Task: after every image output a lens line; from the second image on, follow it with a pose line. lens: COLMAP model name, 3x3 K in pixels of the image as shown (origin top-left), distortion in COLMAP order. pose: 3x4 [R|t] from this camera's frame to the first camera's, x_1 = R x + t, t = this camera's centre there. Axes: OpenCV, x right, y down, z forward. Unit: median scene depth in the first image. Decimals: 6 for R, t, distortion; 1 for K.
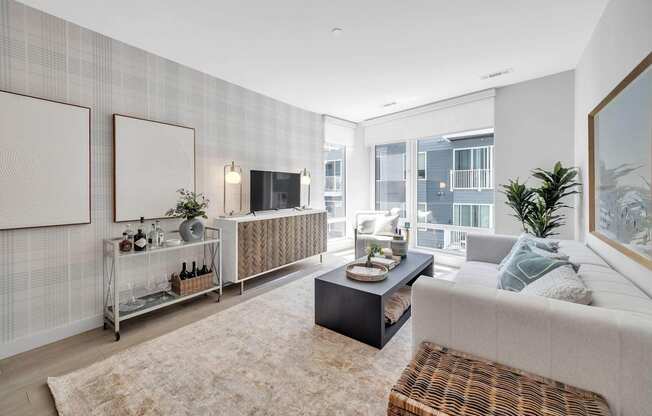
lens RADIAL K [[261.7, 0, 325.2], [0, 261.7, 190.1], [0, 0, 1]] dist [0.000852, 0.000085]
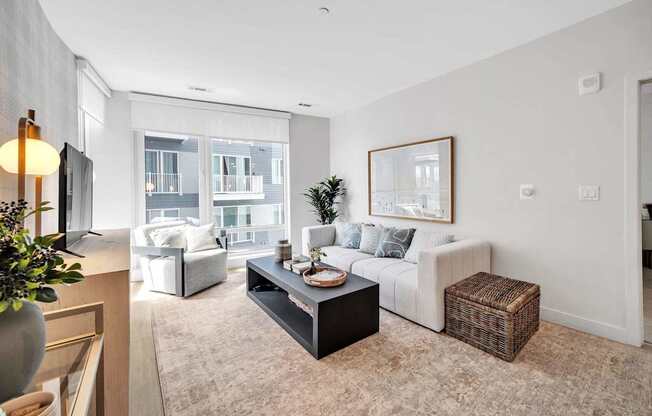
lens RADIAL K [[256.4, 0, 325.5], [0, 256.4, 194.4], [0, 0, 1]] dist [-0.000381, -0.000002]
pose [[0.296790, -0.005894, 0.954924, -0.599197], [0.007973, 0.999961, 0.003694, 0.002088], [-0.954909, 0.006517, 0.296826, 0.573433]]
